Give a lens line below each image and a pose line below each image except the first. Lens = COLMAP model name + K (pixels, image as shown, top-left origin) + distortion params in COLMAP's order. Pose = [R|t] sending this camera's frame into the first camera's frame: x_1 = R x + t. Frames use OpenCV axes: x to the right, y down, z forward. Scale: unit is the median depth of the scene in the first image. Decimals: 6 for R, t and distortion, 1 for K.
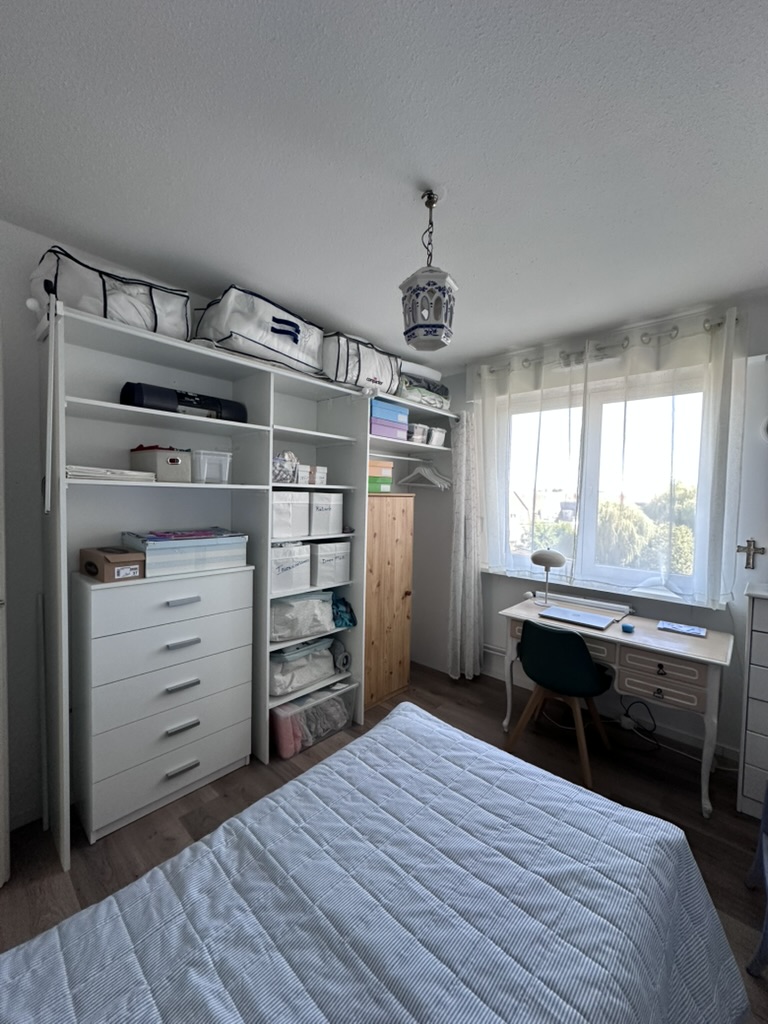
lens RADIAL K [[406.3, 0, 384.8], [0, 406.3, 512.4], [0, 0, 1]] dist [-0.001887, 0.000037]
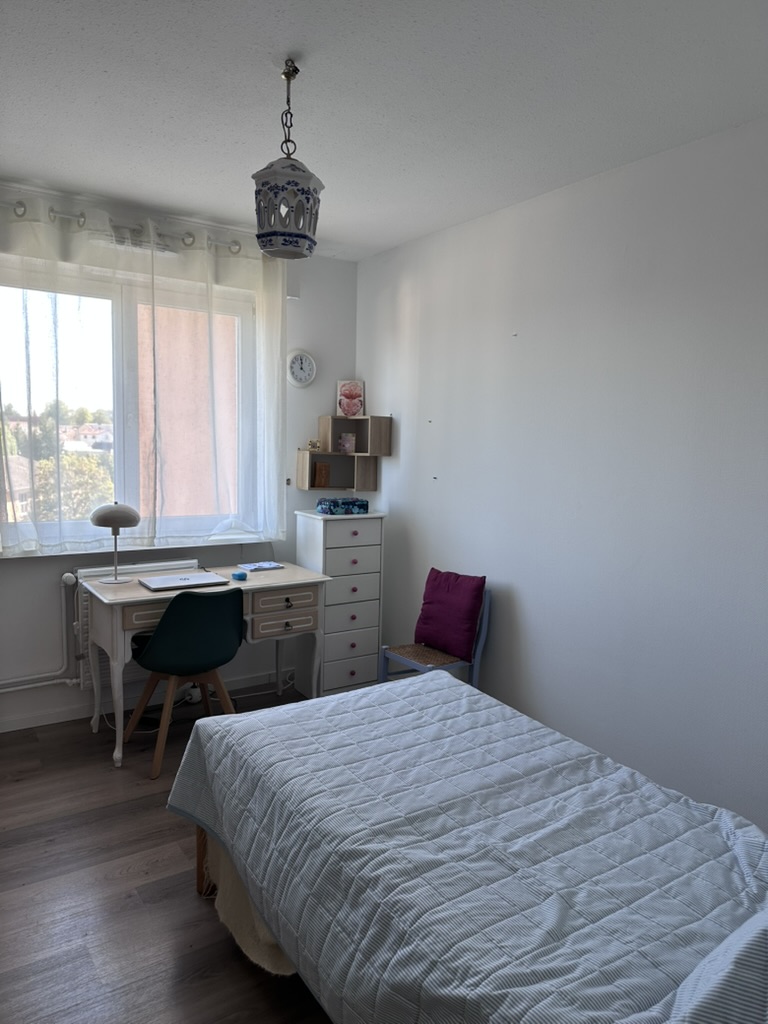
lens RADIAL K [[716.9, 0, 384.0], [0, 716.9, 512.0], [0, 0, 1]] dist [0.077944, -0.103090]
pose [[0.235472, -0.115510, 0.964992, -0.857382], [0.018849, 0.993268, 0.114295, -0.037127], [-0.971698, -0.008724, 0.236064, 0.295907]]
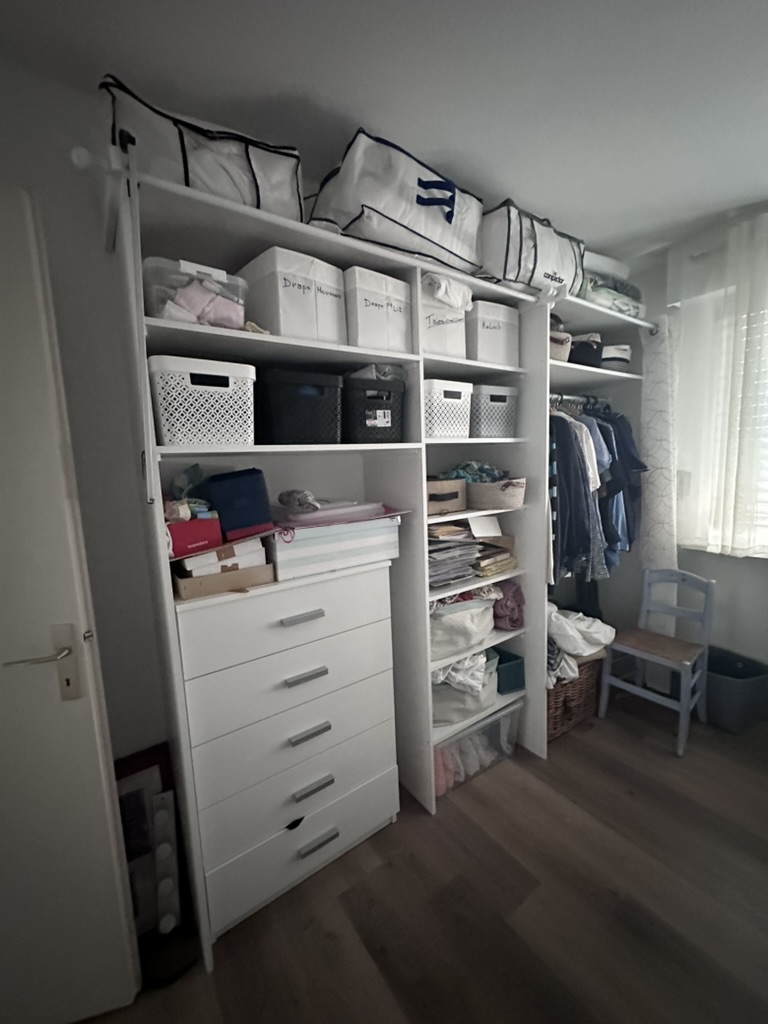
lens RADIAL K [[409.1, 0, 385.7], [0, 409.1, 512.1], [0, 0, 1]] dist [-0.002236, 0.000648]
pose [[0.975837, -0.039049, -0.214984, -0.189617], [0.056172, 0.995666, 0.074122, -0.002604], [0.211158, -0.084407, 0.973801, 0.282766]]
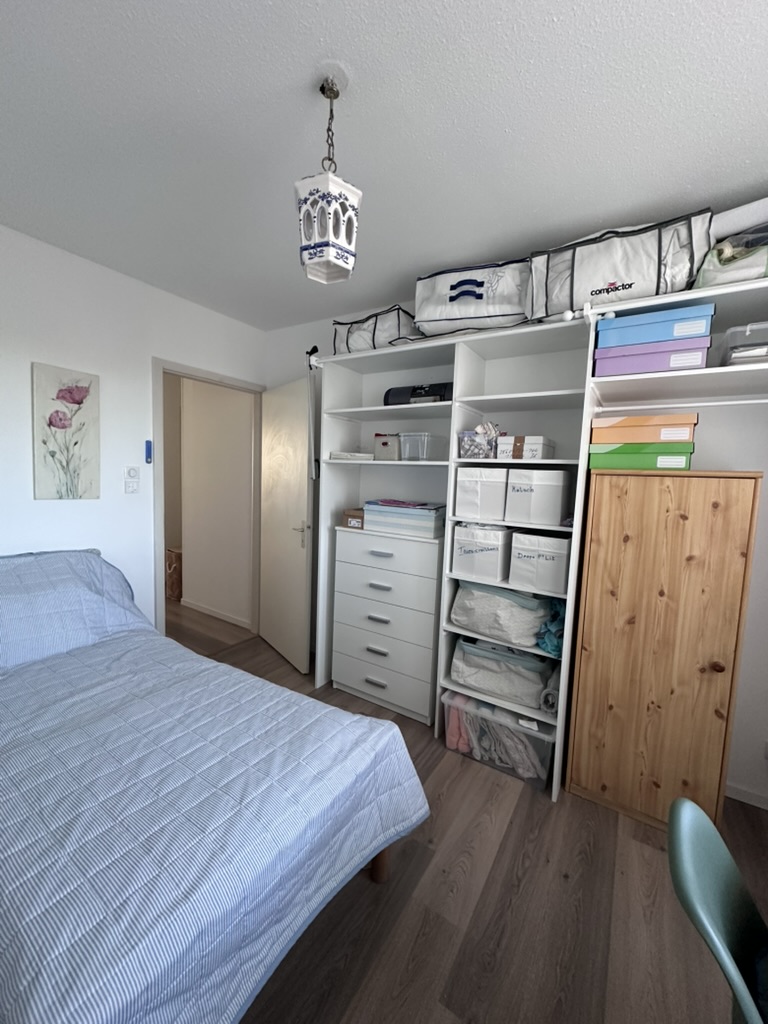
lens RADIAL K [[406.3, 0, 384.8], [0, 406.3, 512.4], [0, 0, 1]] dist [-0.001887, 0.000037]
pose [[0.174674, 0.075846, -0.981701, 0.629484], [-0.075678, 0.995114, 0.063417, 0.006259], [0.981714, 0.063216, 0.179561, 0.646132]]
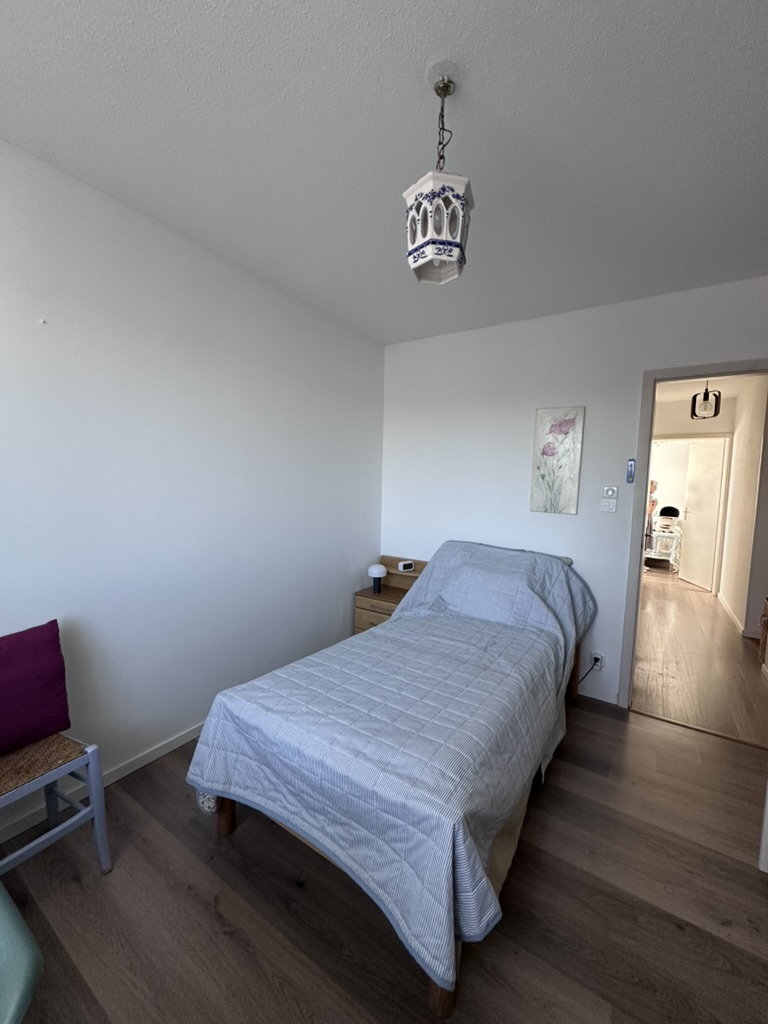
lens RADIAL K [[406.3, 0, 384.8], [0, 406.3, 512.4], [0, 0, 1]] dist [-0.001887, 0.000037]
pose [[-0.985179, -0.038540, -0.167143, 0.209017], [-0.058479, 0.991519, 0.116064, -0.018413], [0.161252, 0.124119, -0.979077, 1.187072]]
